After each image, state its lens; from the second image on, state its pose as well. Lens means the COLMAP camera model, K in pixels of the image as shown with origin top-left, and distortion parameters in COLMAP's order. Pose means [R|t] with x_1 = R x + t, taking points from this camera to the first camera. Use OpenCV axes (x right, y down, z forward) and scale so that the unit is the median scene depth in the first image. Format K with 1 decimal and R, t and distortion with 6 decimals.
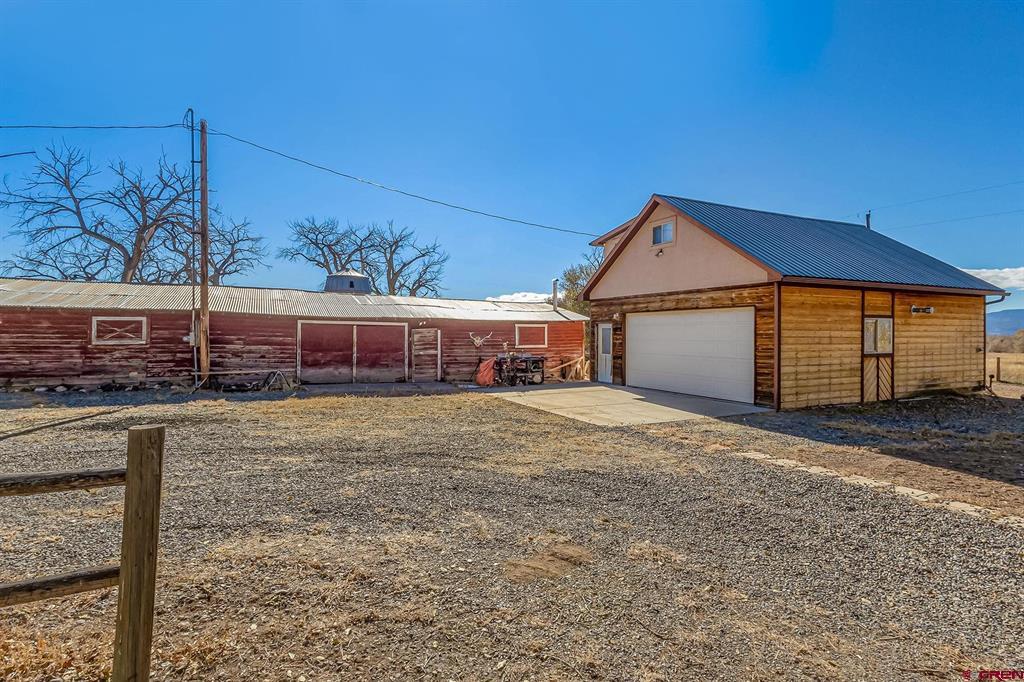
lens RADIAL K [[508.7, 0, 512.7], [0, 508.7, 338.1], [0, 0, 1]] dist [0.017890, -0.000490]
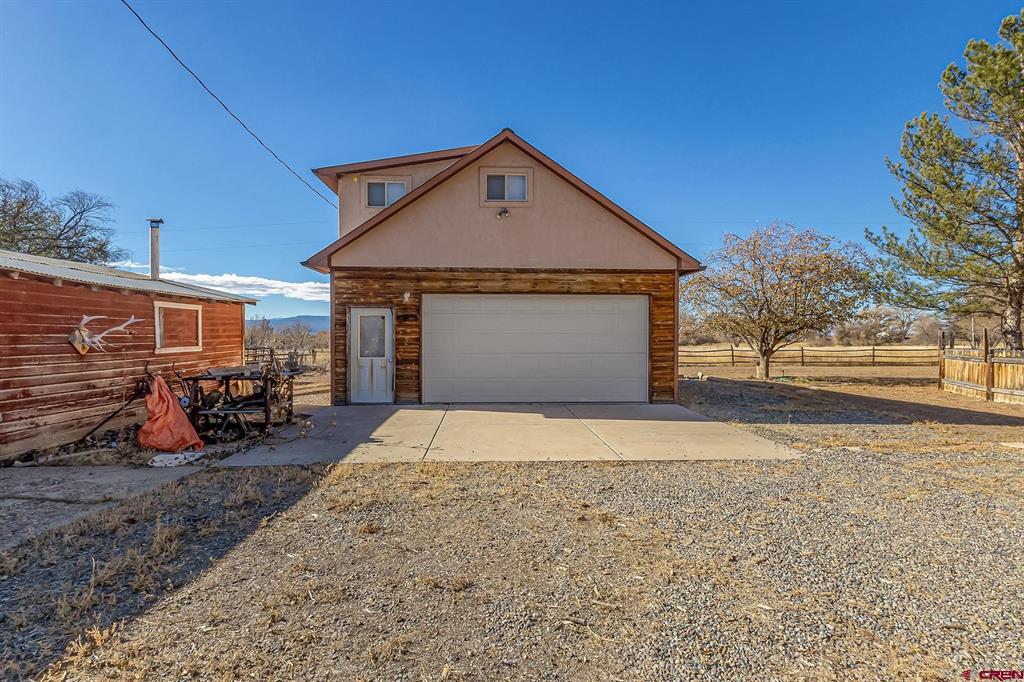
lens RADIAL K [[508.7, 0, 512.7], [0, 508.7, 338.1], [0, 0, 1]] dist [0.017890, -0.000490]
pose [[0.398338, -0.007623, 0.917207, -0.347414], [0.008465, 0.999953, 0.004635, 0.006920], [-0.917199, 0.005918, 0.398384, 0.655099]]
